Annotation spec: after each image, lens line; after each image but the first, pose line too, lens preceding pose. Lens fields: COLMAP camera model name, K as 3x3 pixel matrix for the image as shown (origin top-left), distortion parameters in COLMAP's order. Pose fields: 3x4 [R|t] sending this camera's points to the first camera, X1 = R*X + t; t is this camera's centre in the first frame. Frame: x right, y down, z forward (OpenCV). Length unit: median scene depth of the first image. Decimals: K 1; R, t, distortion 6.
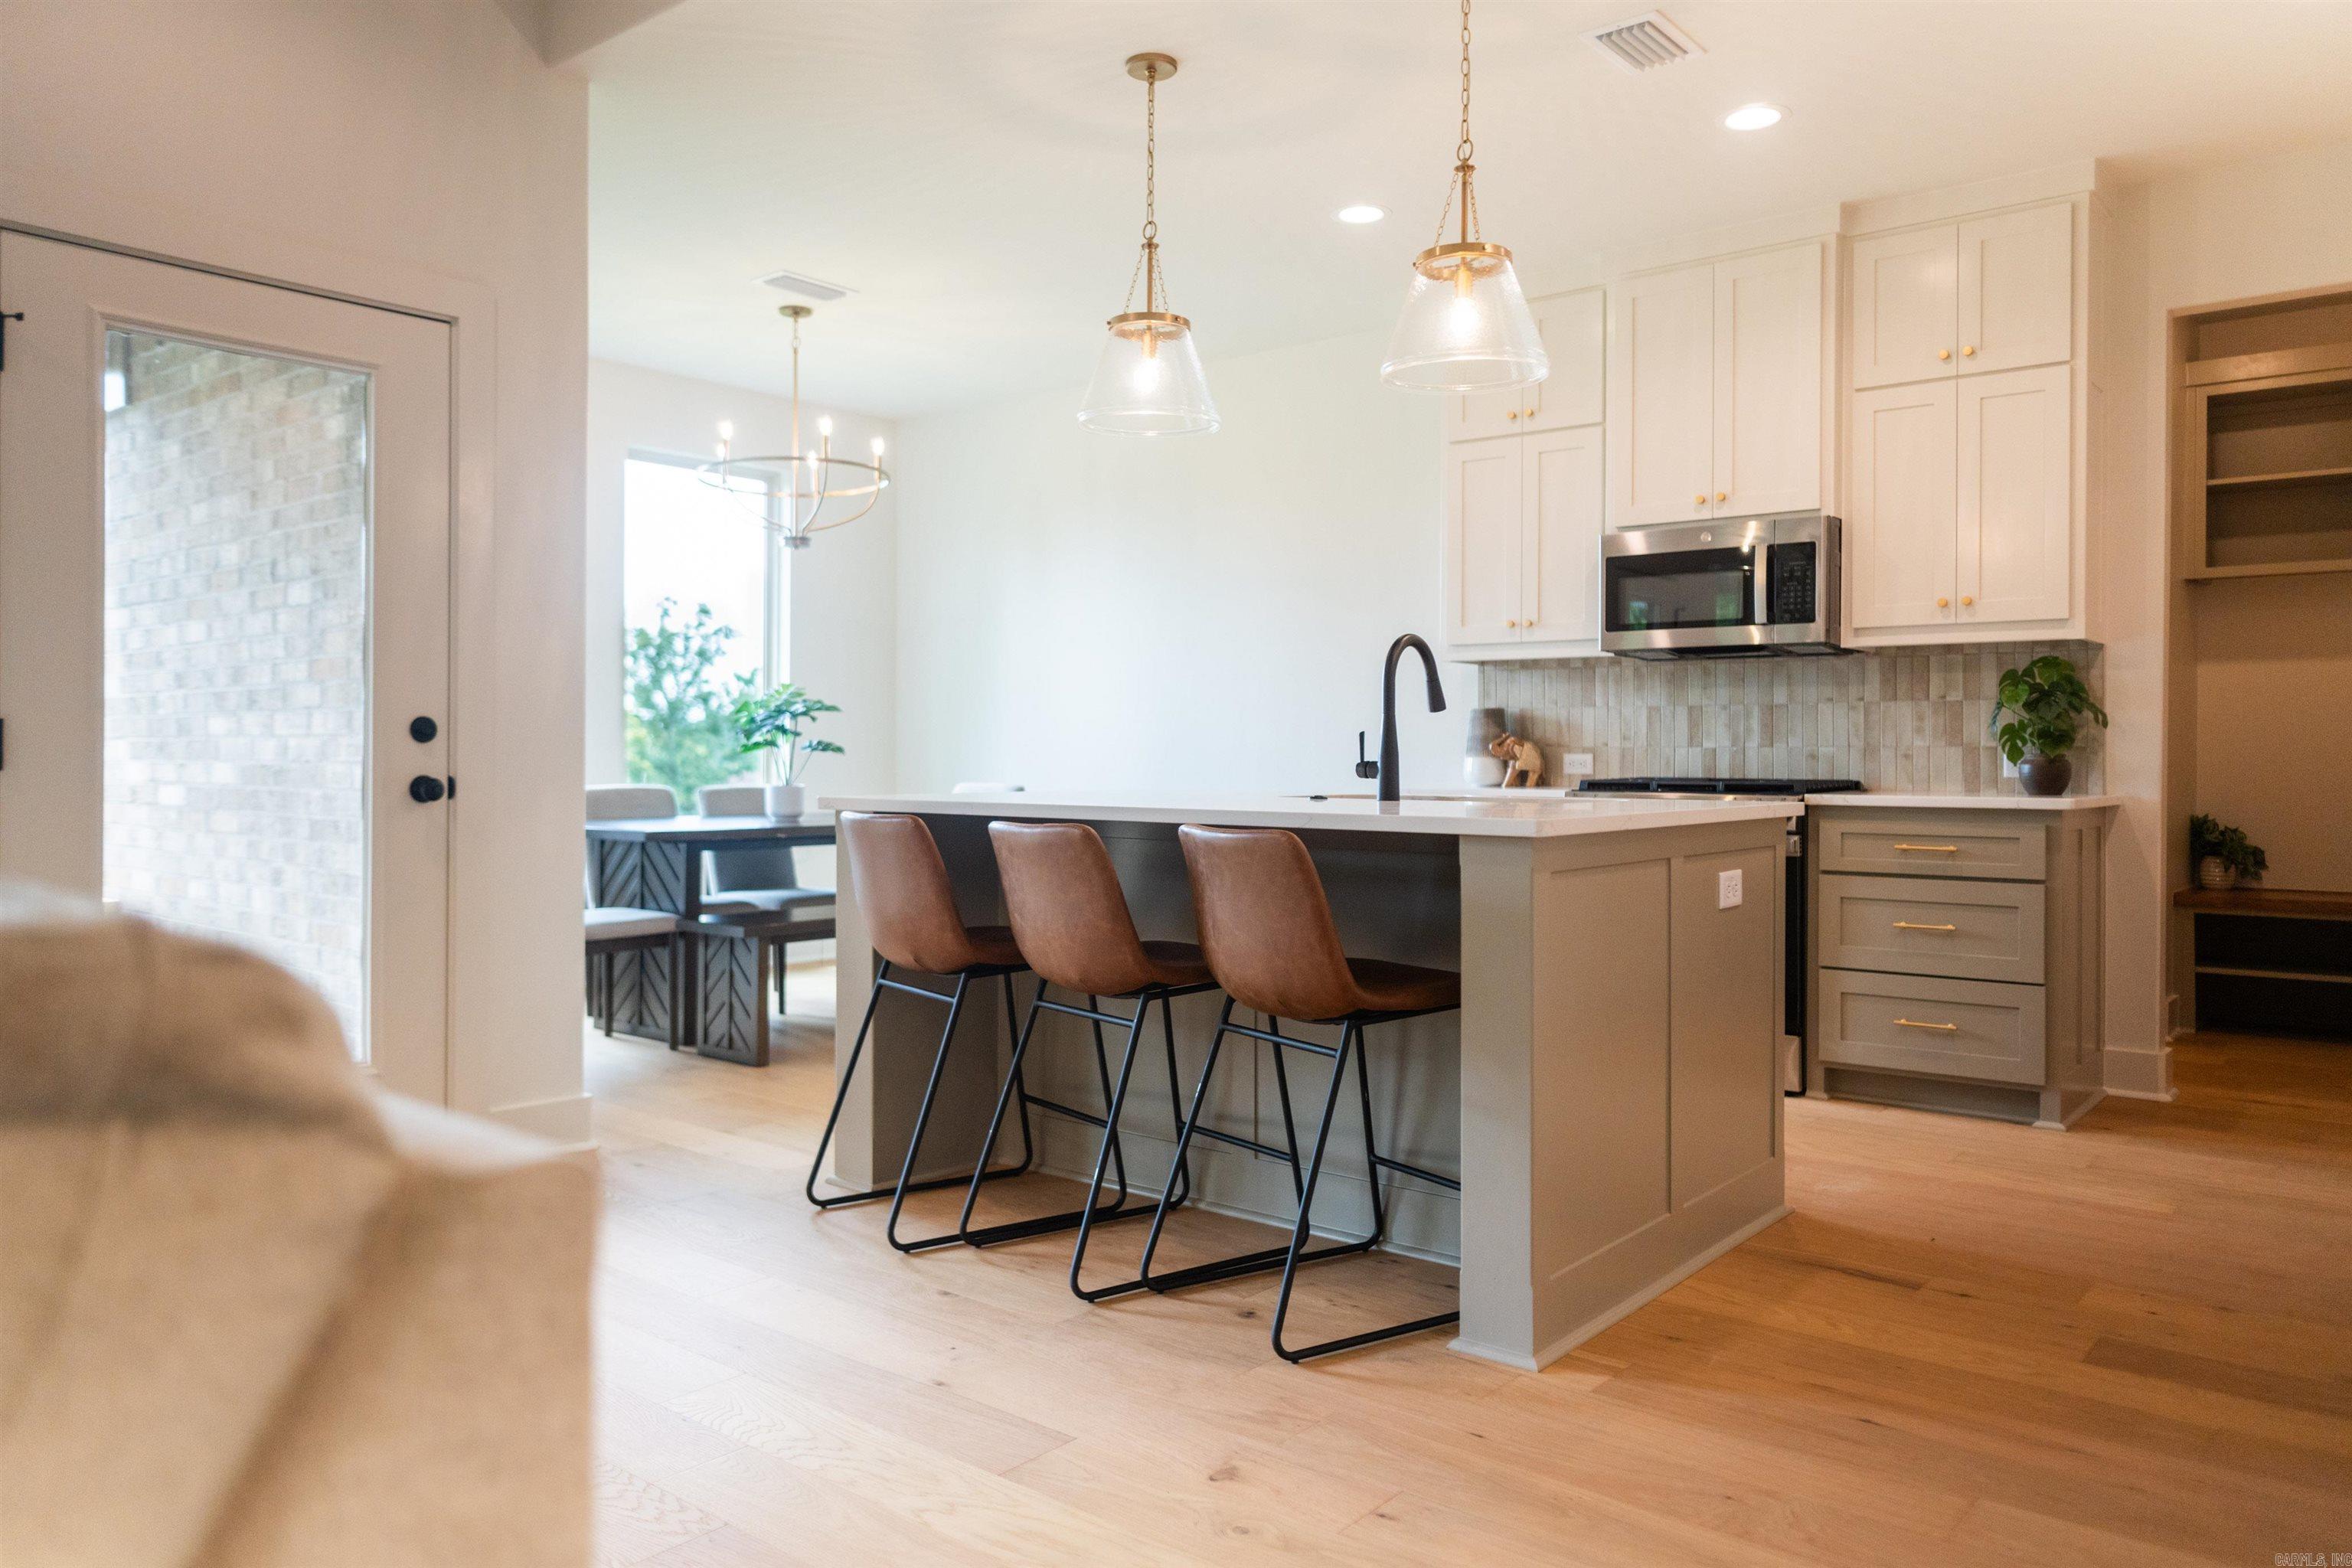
lens RADIAL K [[1646.9, 0, 1166.0], [0, 1646.9, 757.1], [0, 0, 1]] dist [-0.016319, 0.020470]
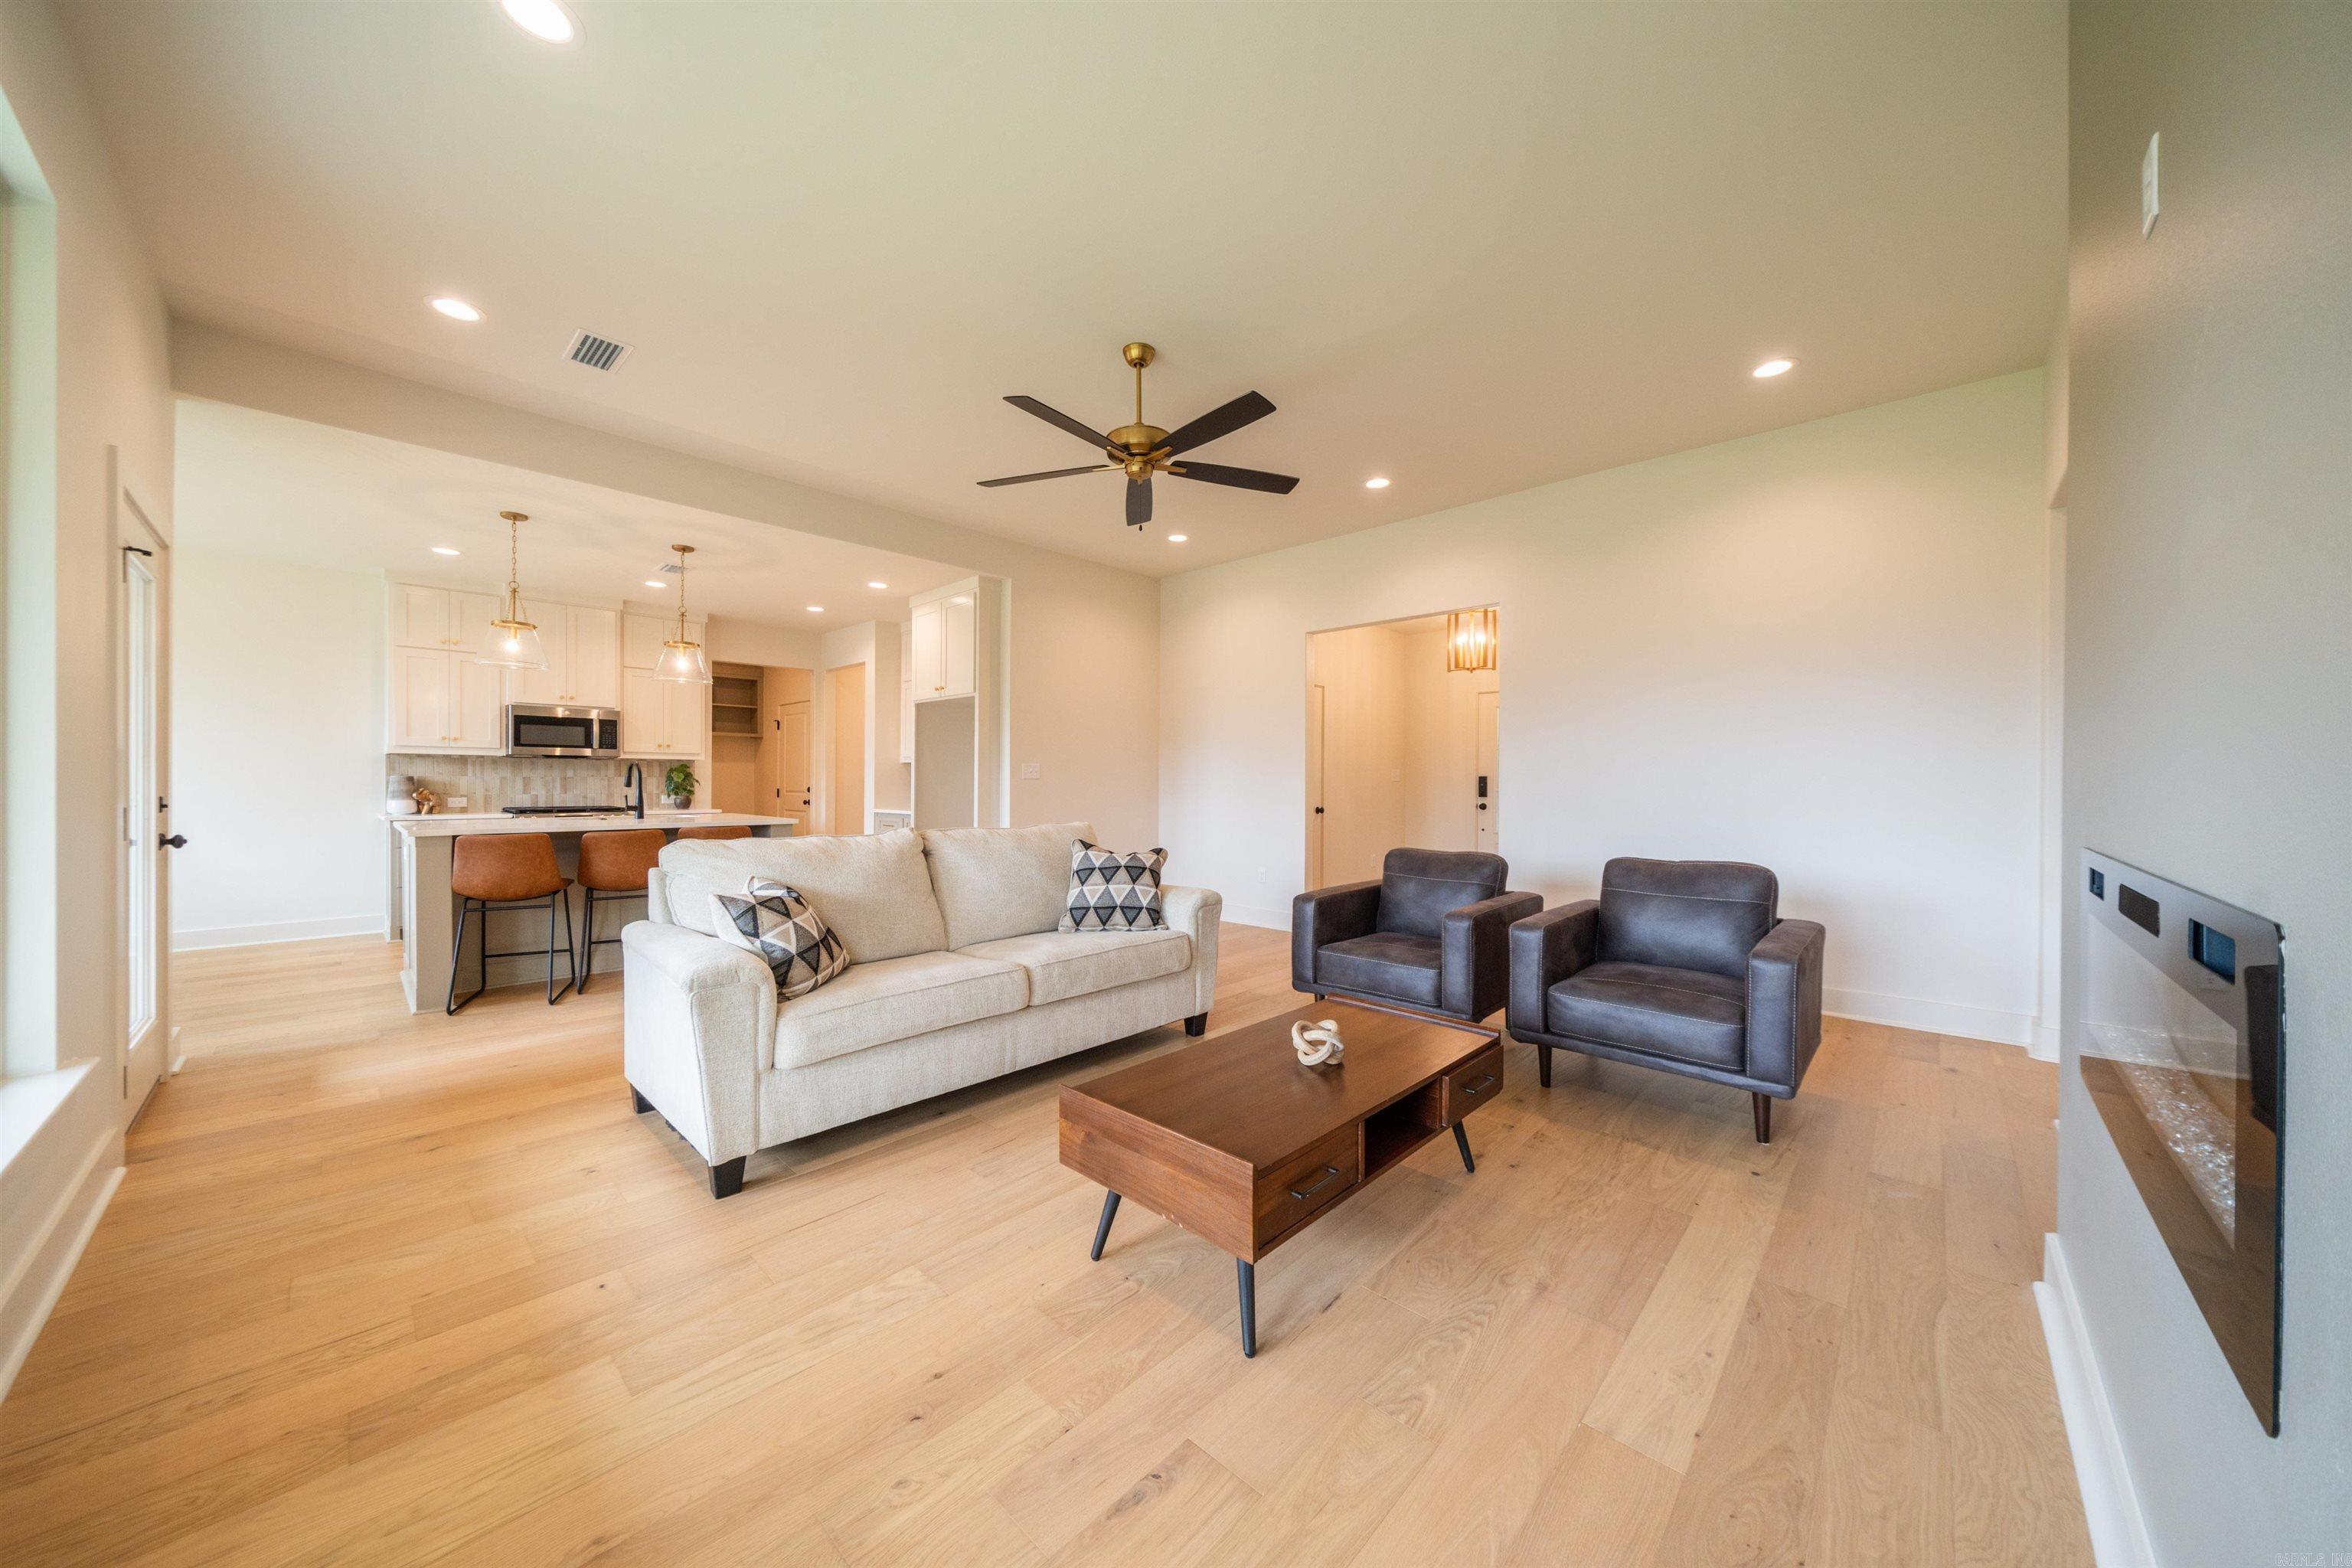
lens RADIAL K [[807.2, 0, 1173.8], [0, 807.2, 789.6], [0, 0, 1]] dist [-0.003487, -0.000760]
pose [[0.073876, -0.011400, 0.997202, -0.871425], [-0.001231, 0.999933, 0.011523, -0.030481], [-0.997267, -0.002079, 0.073857, -0.035262]]
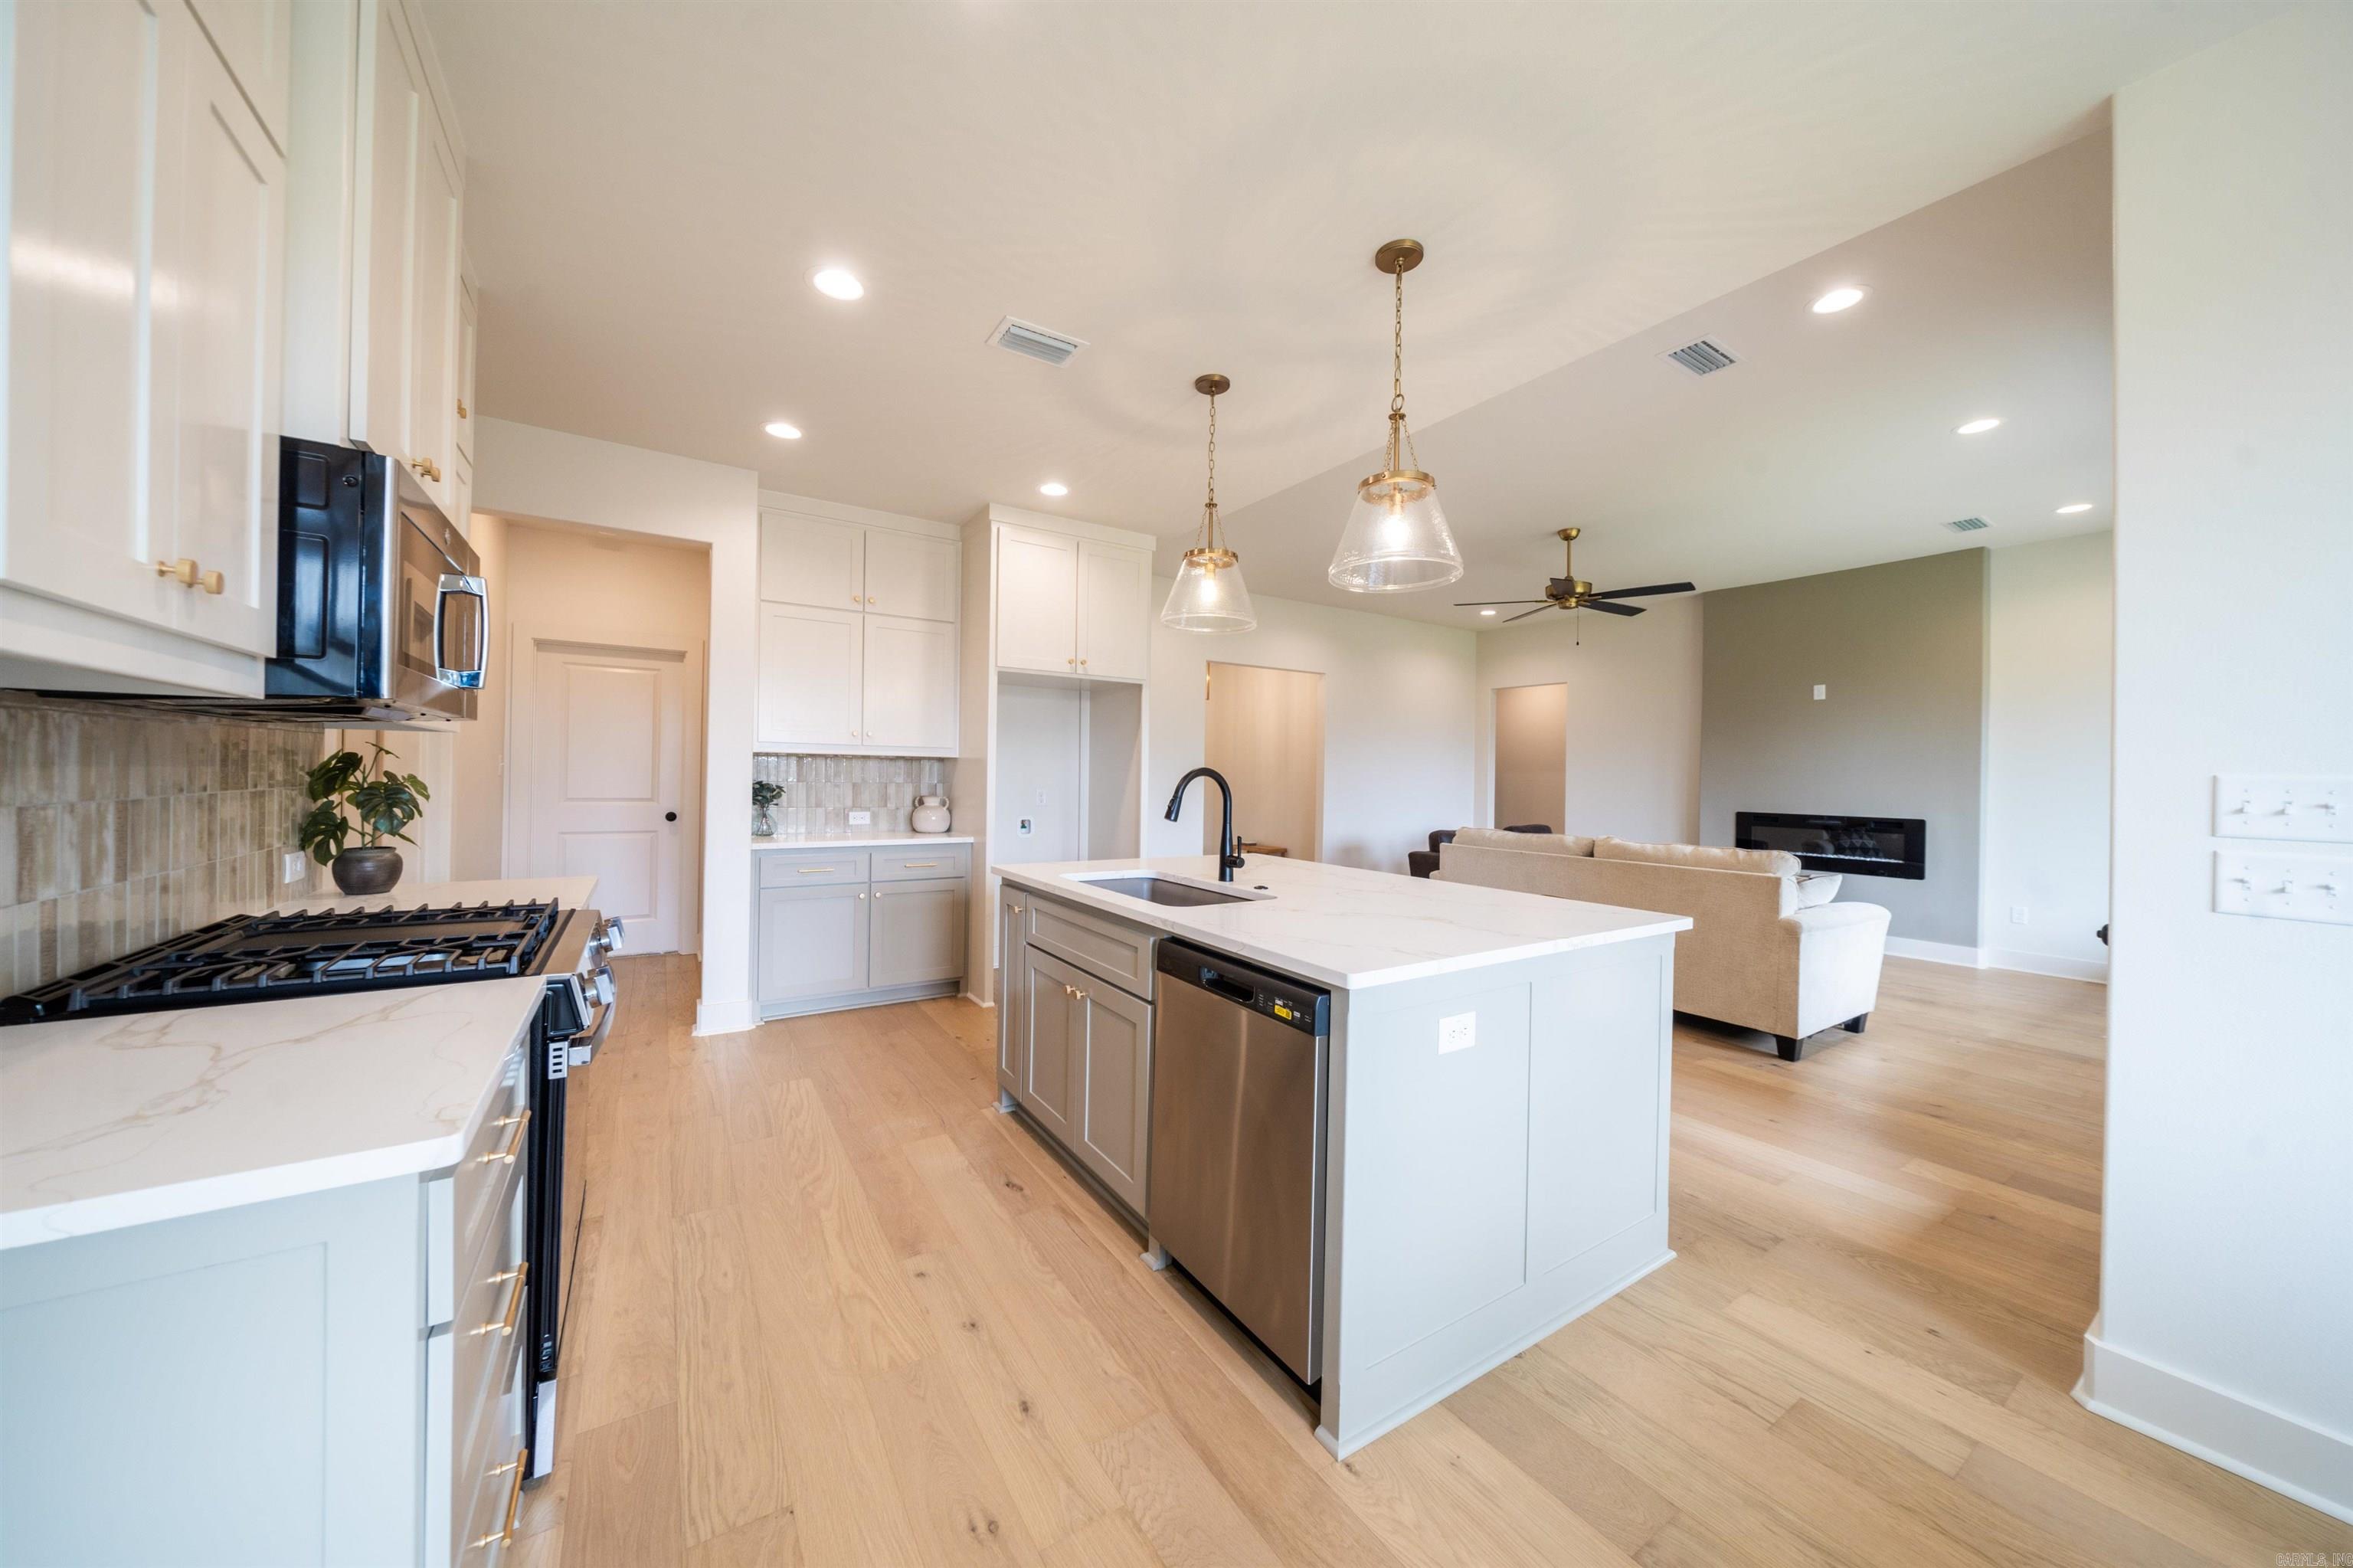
lens RADIAL K [[807.5, 0, 1161.7], [0, 807.5, 770.1], [0, 0, 1]] dist [-0.003487, -0.000760]
pose [[-0.951329, -0.019962, 0.307529, -0.024704], [-0.021548, 0.999766, -0.001762, -0.052161], [-0.307422, -0.008303, -0.951537, 1.232151]]
